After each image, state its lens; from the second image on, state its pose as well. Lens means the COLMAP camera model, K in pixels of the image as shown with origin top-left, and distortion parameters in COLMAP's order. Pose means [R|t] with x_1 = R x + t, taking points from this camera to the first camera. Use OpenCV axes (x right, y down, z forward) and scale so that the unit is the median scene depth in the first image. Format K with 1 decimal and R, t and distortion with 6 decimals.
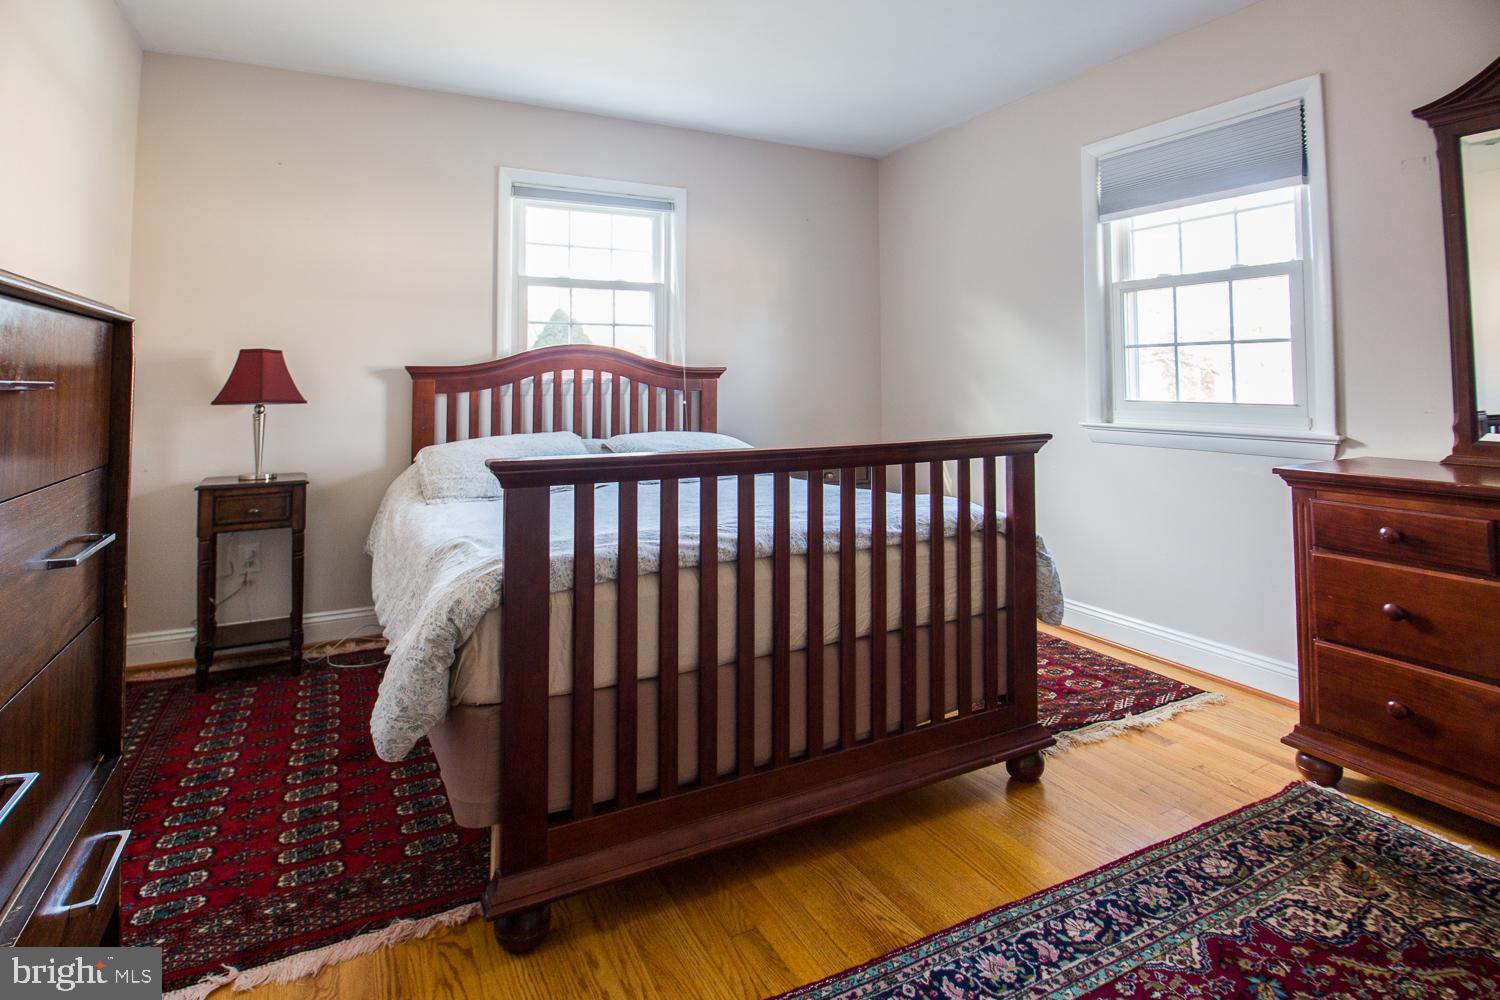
lens RADIAL K [[779.9, 0, 752.4], [0, 779.9, 471.4], [0, 0, 1]] dist [-0.019888, -0.000511]
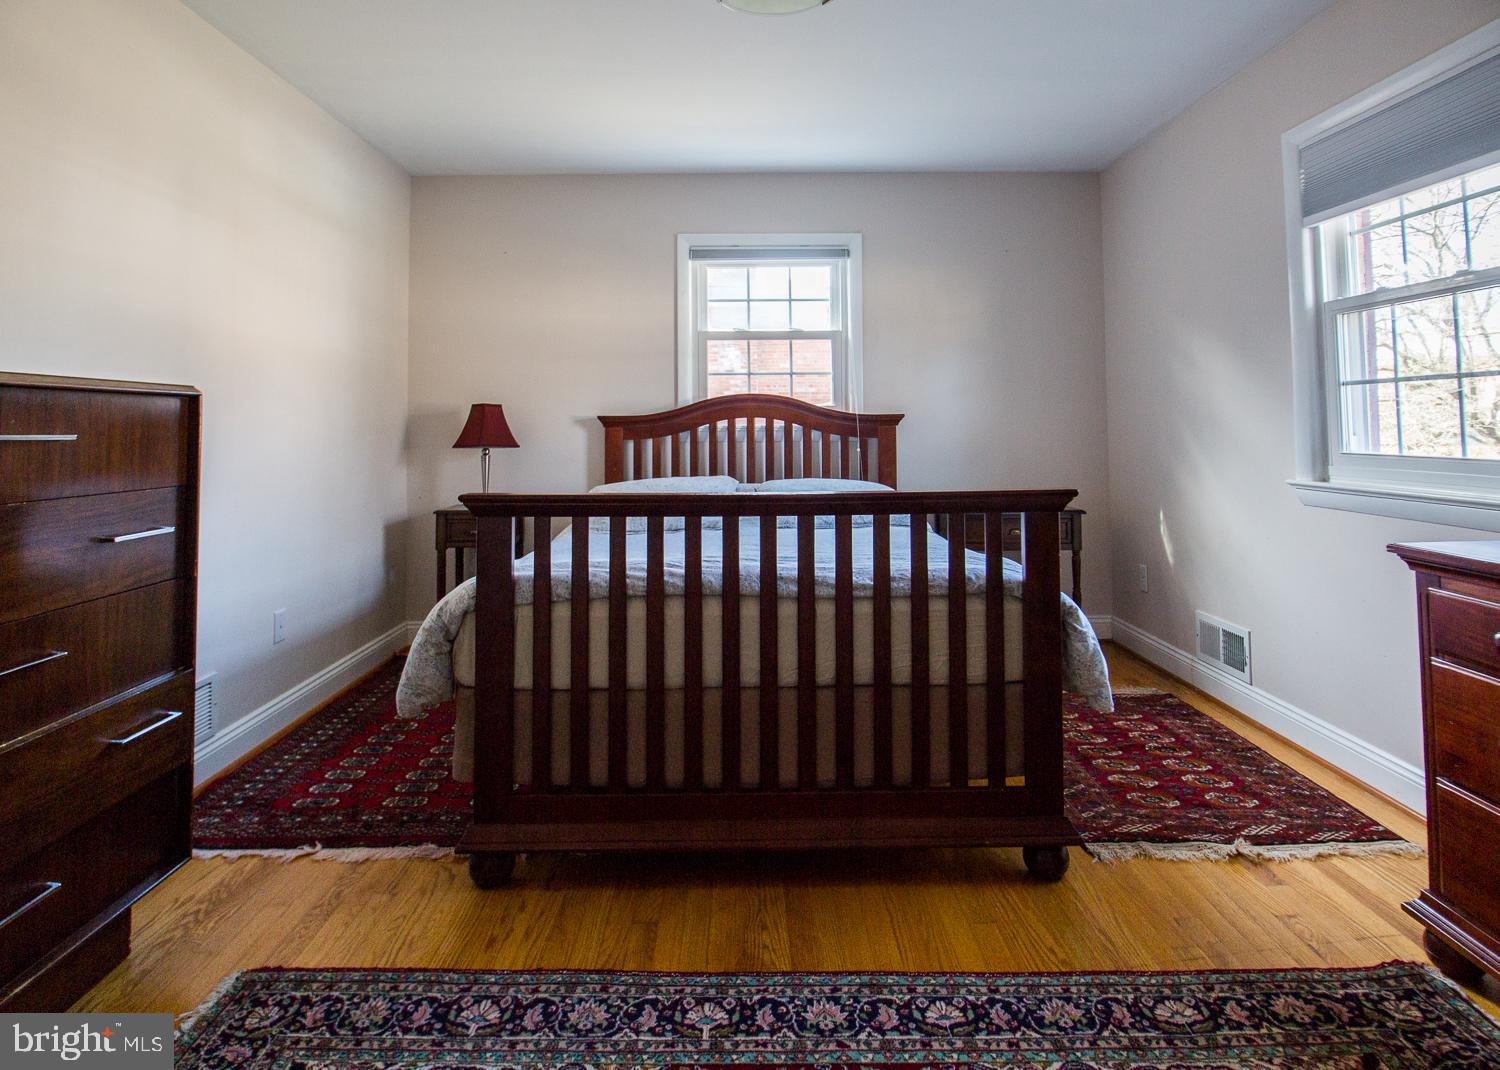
lens RADIAL K [[823.9, 0, 750.0], [0, 823.9, 535.0], [0, 0, 1]] dist [-0.000030, -0.014251]
pose [[0.891523, 0.055885, -0.449516, 0.455580], [-0.047984, 0.998428, 0.028960, -0.006501], [0.450427, -0.004249, 0.892803, -0.001079]]
